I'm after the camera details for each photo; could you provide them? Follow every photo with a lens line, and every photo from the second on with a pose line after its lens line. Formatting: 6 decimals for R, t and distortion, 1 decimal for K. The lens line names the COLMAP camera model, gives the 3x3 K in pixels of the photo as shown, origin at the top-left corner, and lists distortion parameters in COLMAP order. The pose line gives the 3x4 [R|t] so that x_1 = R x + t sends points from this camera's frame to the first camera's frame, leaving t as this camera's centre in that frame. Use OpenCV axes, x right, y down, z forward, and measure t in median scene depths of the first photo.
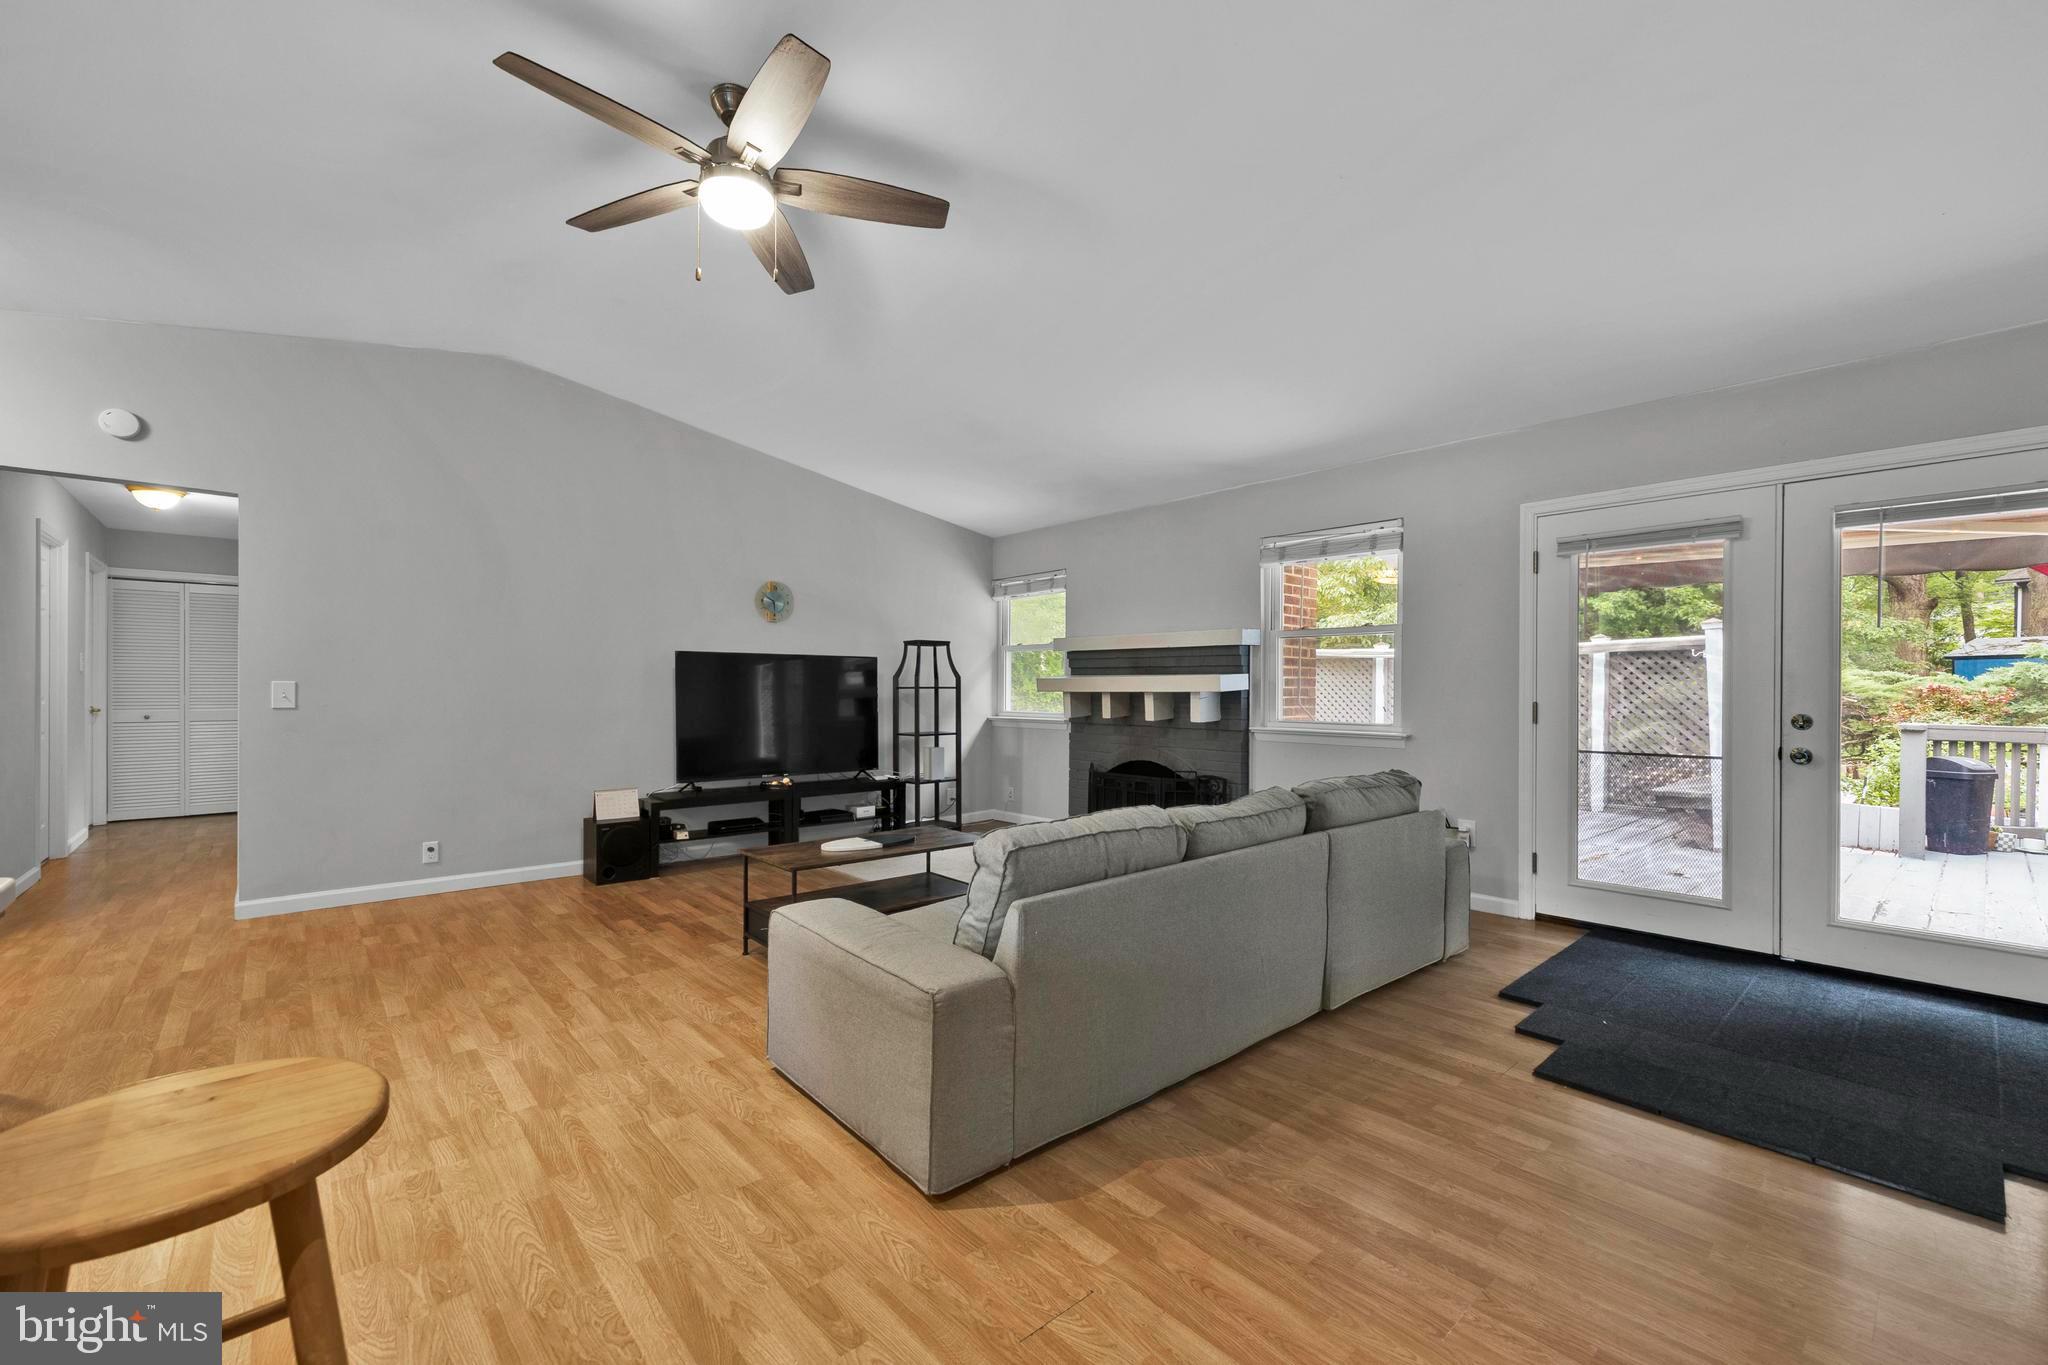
lens RADIAL K [[839.8, 0, 1025.8], [0, 839.8, 697.7], [0, 0, 1]] dist [0.005093, -0.000124]
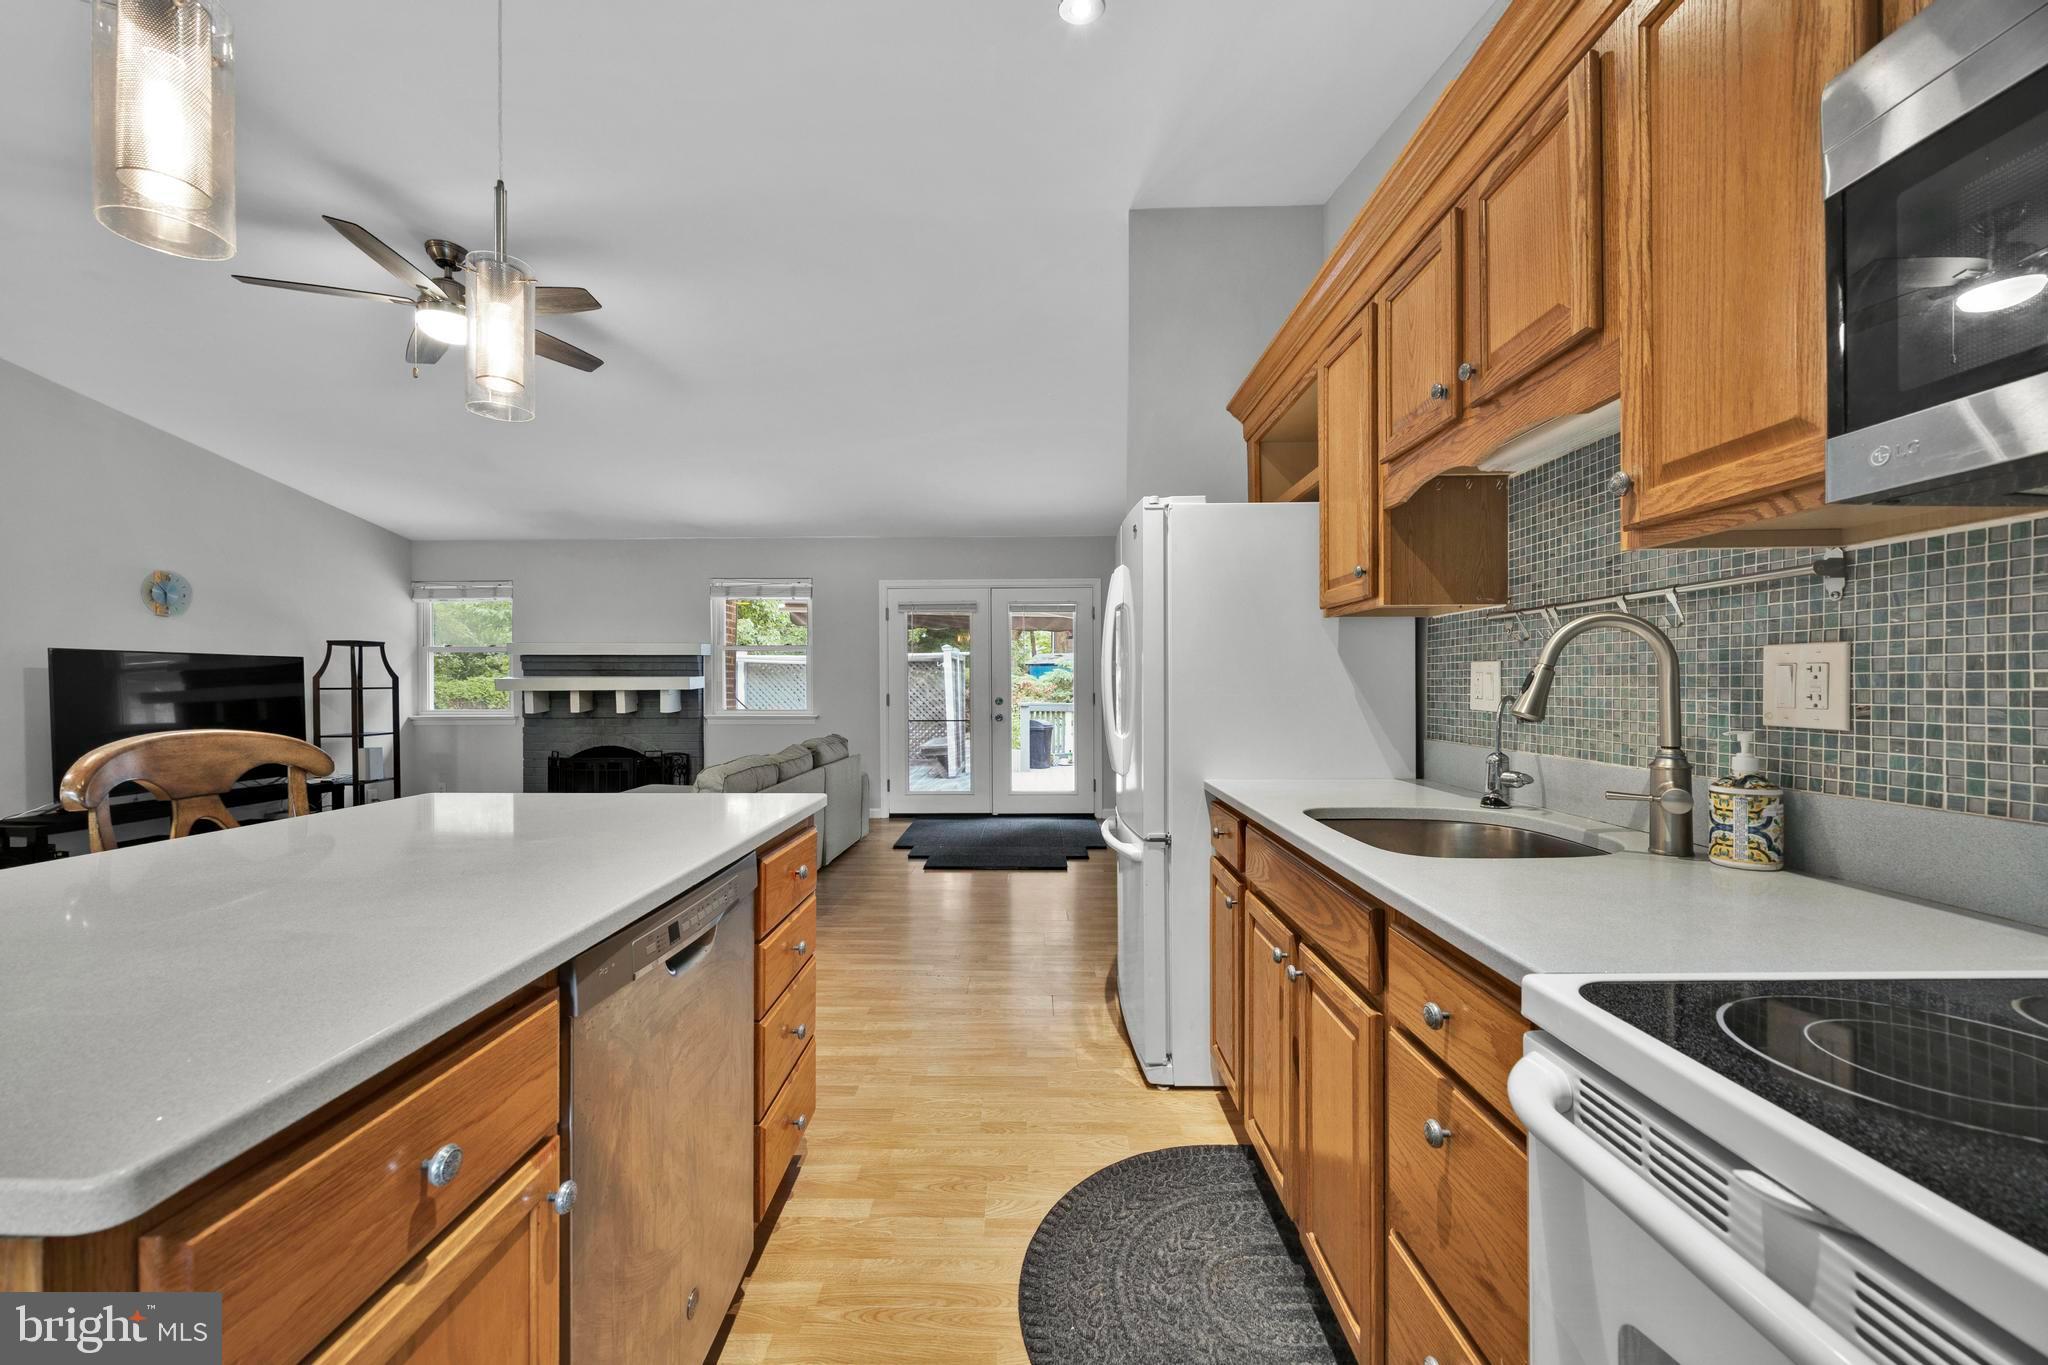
lens RADIAL K [[794.2, 0, 1018.6], [0, 794.2, 690.1], [0, 0, 1]] dist [-0.006761, 0.000834]
pose [[0.679147, -0.010472, 0.733928, -0.420119], [0.012600, 0.999917, 0.002607, -0.003376], [-0.733894, 0.007477, 0.679222, -0.323677]]
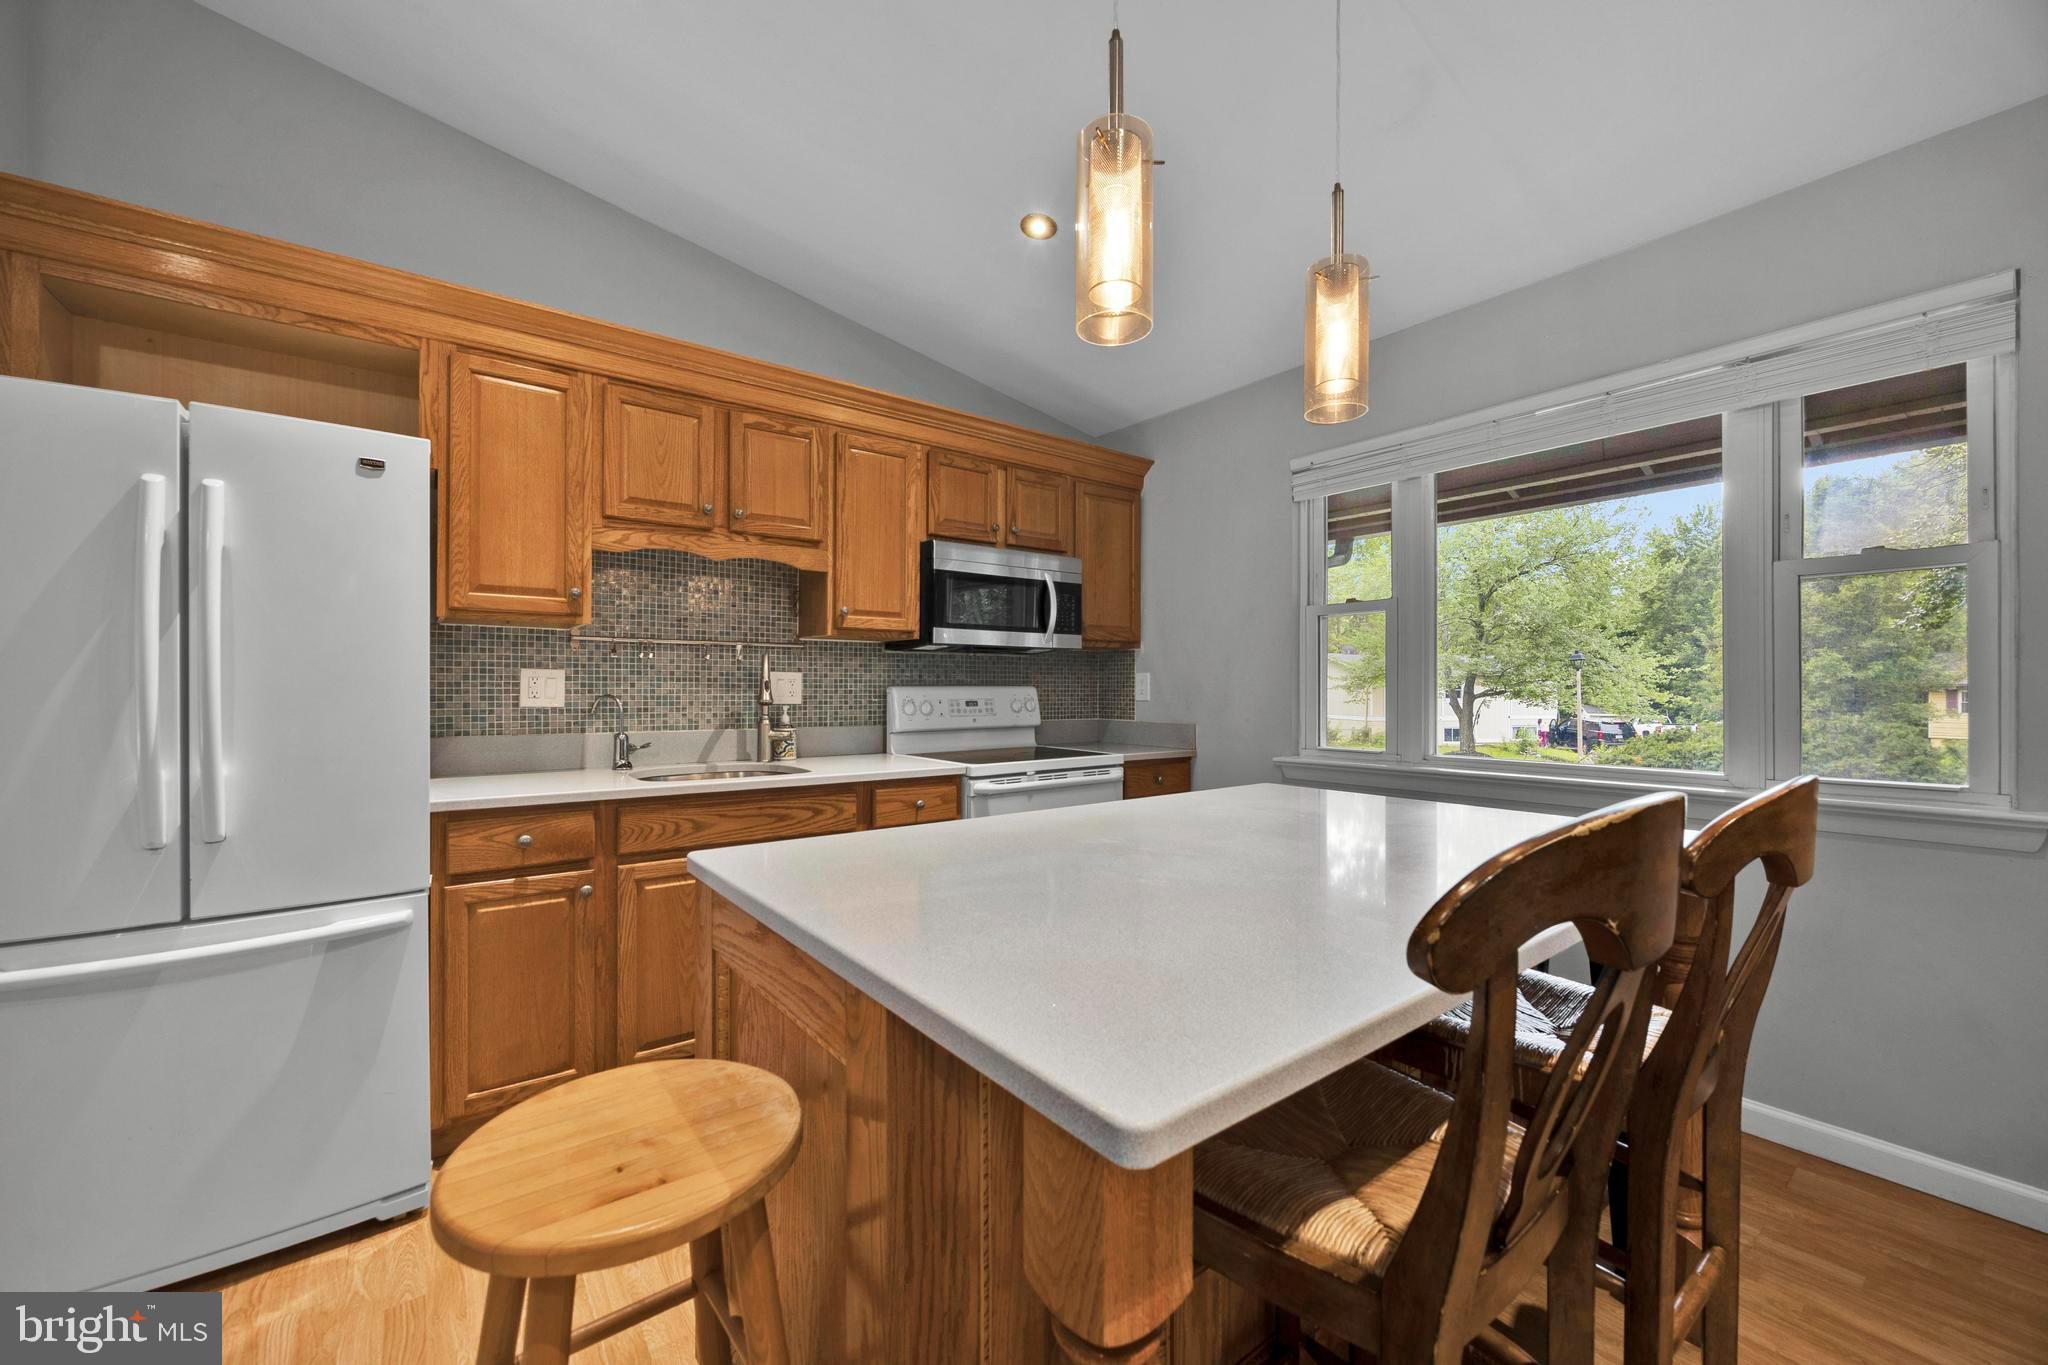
lens RADIAL K [[794.2, 0, 1015.6], [0, 794.2, 684.4], [0, 0, 1]] dist [-0.006761, 0.000834]
pose [[-0.996468, -0.007794, 0.083614, -0.303544], [-0.007258, 0.999951, 0.006718, -0.010447], [-0.083662, 0.006088, -0.996476, 0.373555]]
